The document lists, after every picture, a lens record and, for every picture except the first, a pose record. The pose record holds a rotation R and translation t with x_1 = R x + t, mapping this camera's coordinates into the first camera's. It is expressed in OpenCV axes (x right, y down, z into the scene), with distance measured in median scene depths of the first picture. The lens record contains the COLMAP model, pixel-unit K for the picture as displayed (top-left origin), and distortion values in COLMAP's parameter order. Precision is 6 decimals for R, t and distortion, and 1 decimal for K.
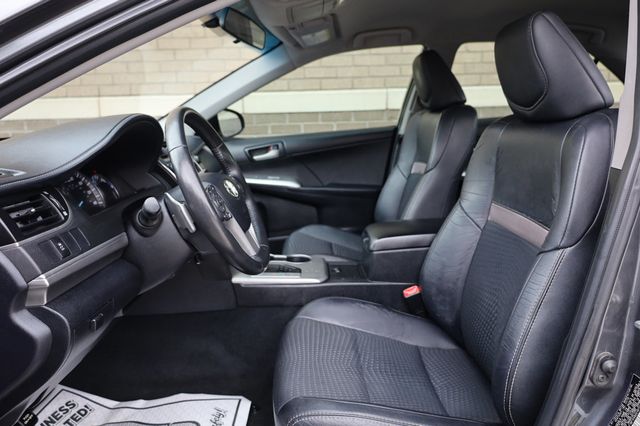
lens RADIAL K [[442.4, 0, 318.2], [0, 442.4, 215.0], [0, 0, 1]] dist [-0.012992, 0.003579]
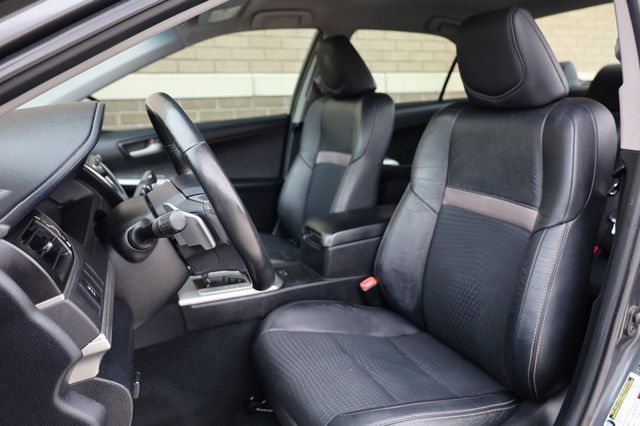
lens RADIAL K [[468.3, 0, 318.7], [0, 468.3, 216.7], [0, 0, 1]] dist [-0.010302, 0.009671]
pose [[0.914278, -0.093936, 0.394044, -0.283719], [0.086554, 0.995578, 0.036509, -0.021912], [-0.395731, 0.000727, 0.918366, 0.090766]]
